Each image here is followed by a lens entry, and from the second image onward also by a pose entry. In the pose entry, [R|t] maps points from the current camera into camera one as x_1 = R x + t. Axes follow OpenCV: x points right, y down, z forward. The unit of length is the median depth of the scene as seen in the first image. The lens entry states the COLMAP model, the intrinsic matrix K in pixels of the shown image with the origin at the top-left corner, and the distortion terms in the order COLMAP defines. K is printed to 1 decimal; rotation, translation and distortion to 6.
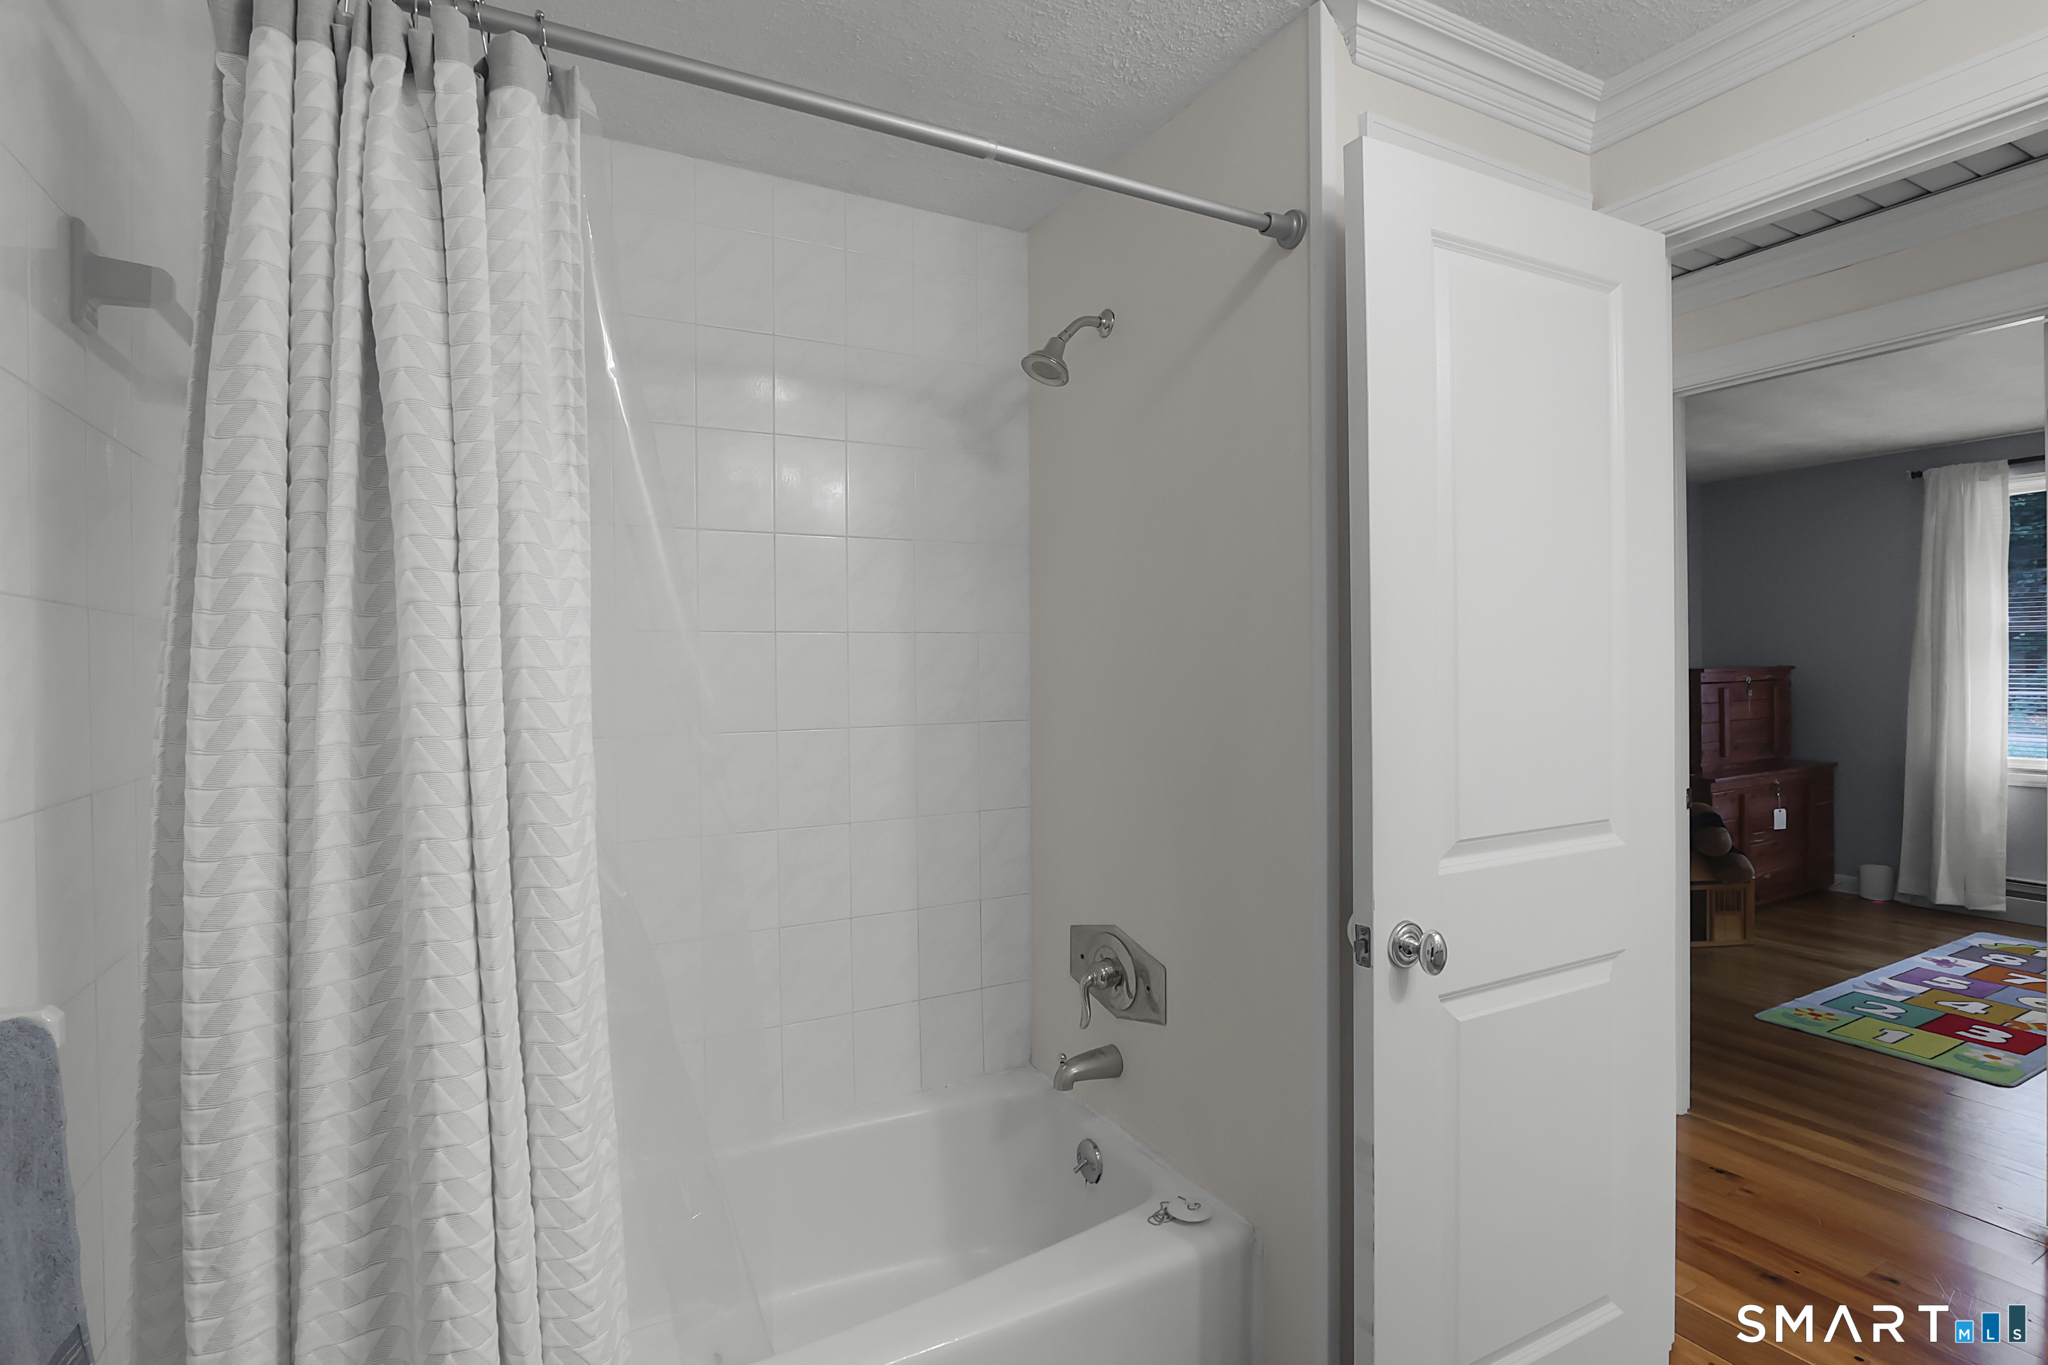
lens RADIAL K [[990.2, 0, 1010.8], [0, 990.2, 683.2], [0, 0, 1]] dist [-0.013546, 0.001609]
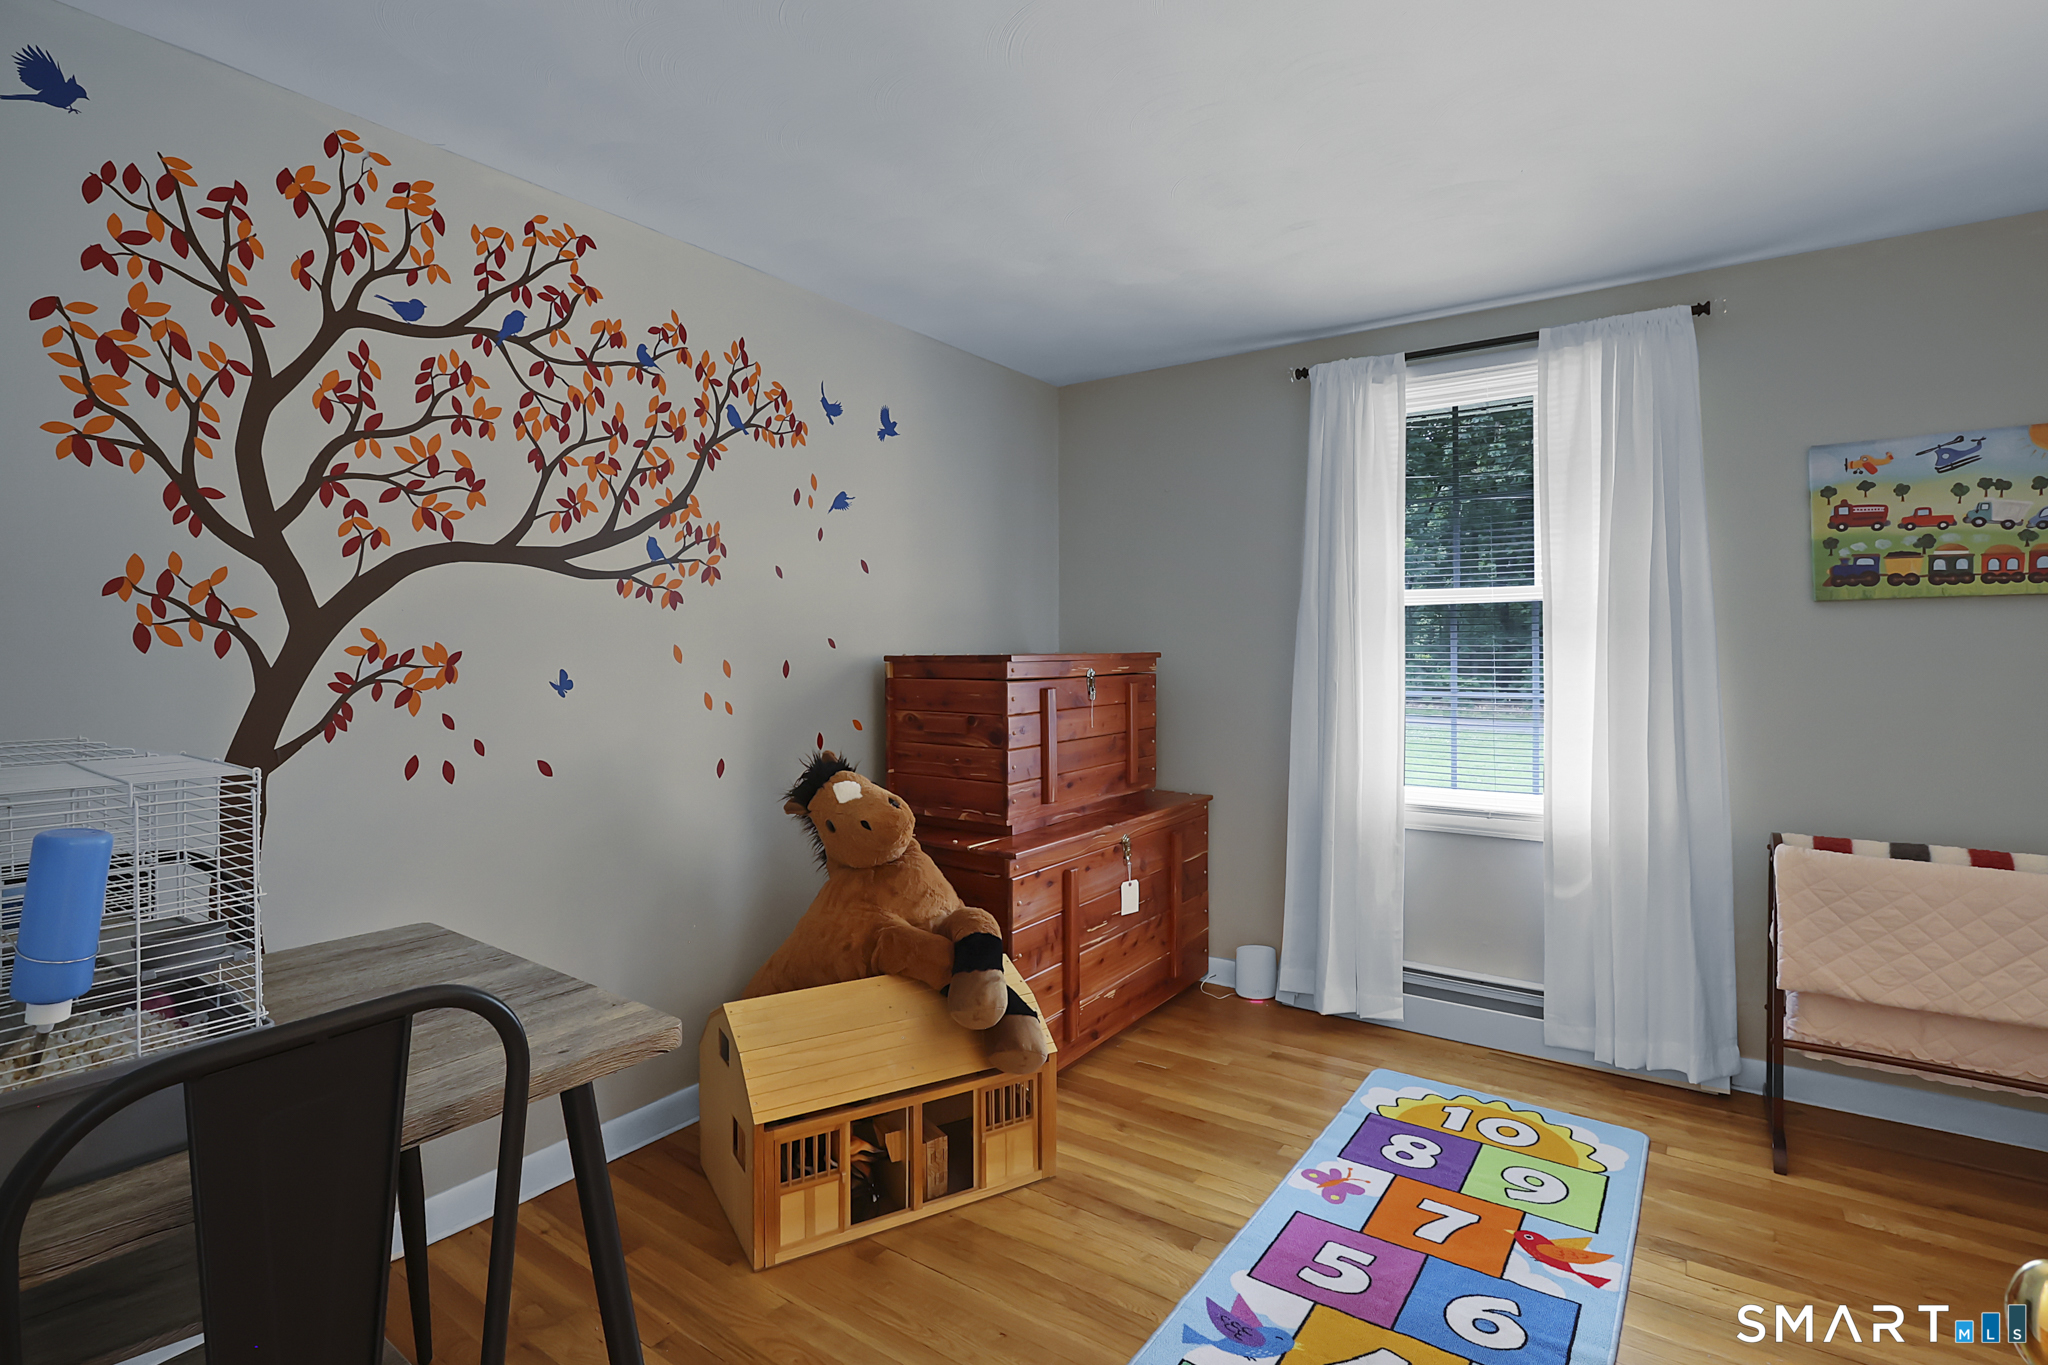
lens RADIAL K [[990.2, 0, 1030.9], [0, 990.2, 671.5], [0, 0, 1]] dist [-0.013546, 0.001609]
pose [[0.893302, -0.000793, 0.449457, 0.446663], [0.000141, 0.999999, 0.001485, -0.006076], [-0.449458, -0.001263, 0.893301, 0.469569]]
